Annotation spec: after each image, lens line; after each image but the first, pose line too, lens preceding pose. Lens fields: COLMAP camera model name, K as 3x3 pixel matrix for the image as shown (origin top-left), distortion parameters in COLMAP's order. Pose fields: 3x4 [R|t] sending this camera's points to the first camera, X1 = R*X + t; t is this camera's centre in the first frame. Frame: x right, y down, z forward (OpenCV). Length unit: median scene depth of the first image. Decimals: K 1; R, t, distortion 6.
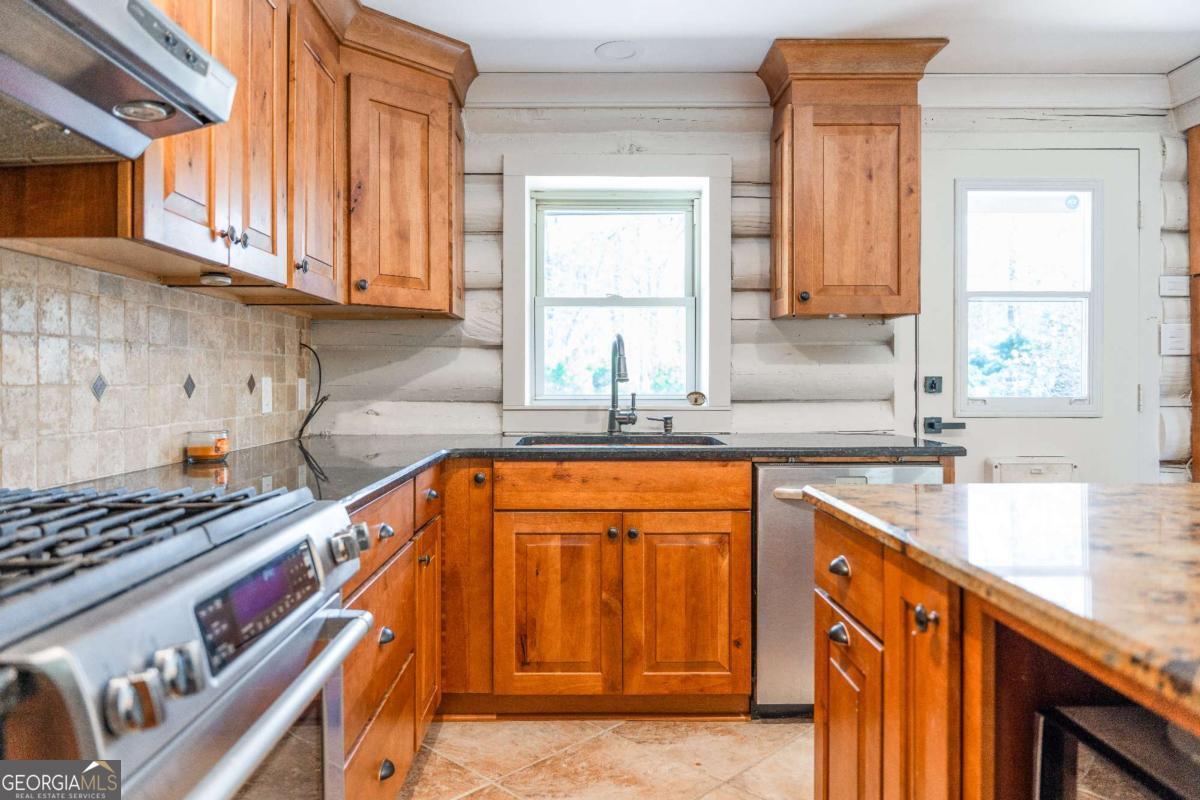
lens RADIAL K [[796.2, 0, 598.9], [0, 796.2, 381.9], [0, 0, 1]] dist [-0.006622, -0.007680]
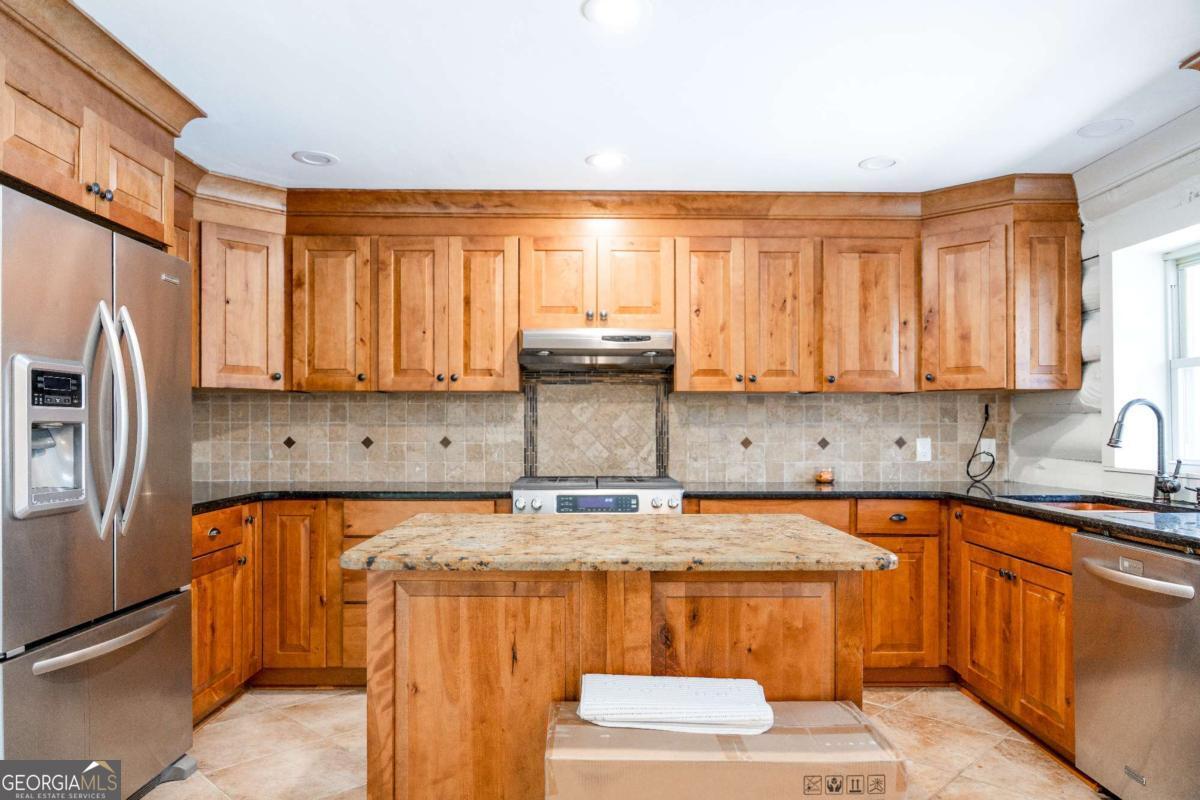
lens RADIAL K [[796.2, 0, 591.7], [0, 796.2, 428.4], [0, 0, 1]] dist [-0.006622, -0.007680]
pose [[-0.010846, 0.000706, -0.999941, 1.213439], [-0.002325, 0.999997, 0.000731, -0.026652], [0.999938, 0.002332, -0.010845, 0.388764]]
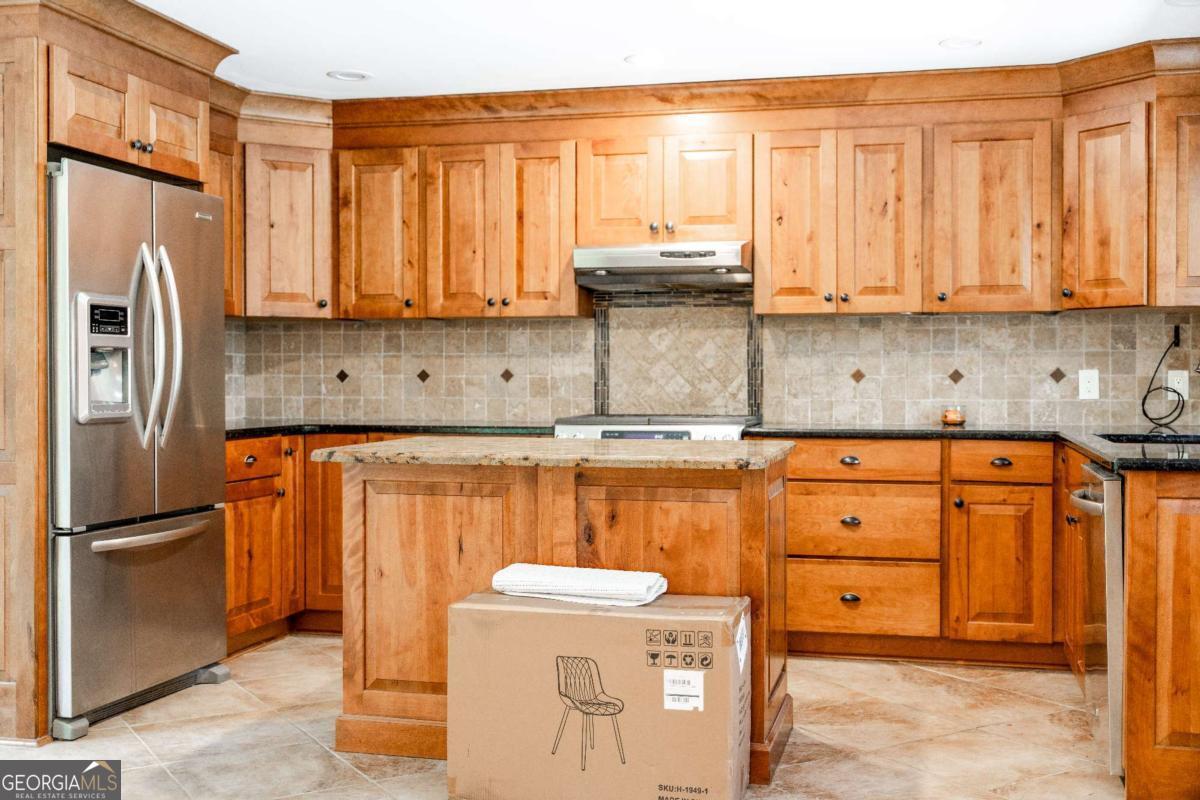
lens RADIAL K [[1318.9, 0, 599.8], [0, 1318.9, 395.4], [0, 0, 1]] dist [-0.002309, 0.000000]
pose [[-0.255301, 0.014944, -0.966746, 1.833571], [-0.000929, 0.999876, 0.015702, 0.002365], [0.966861, 0.004907, -0.255255, 0.837924]]
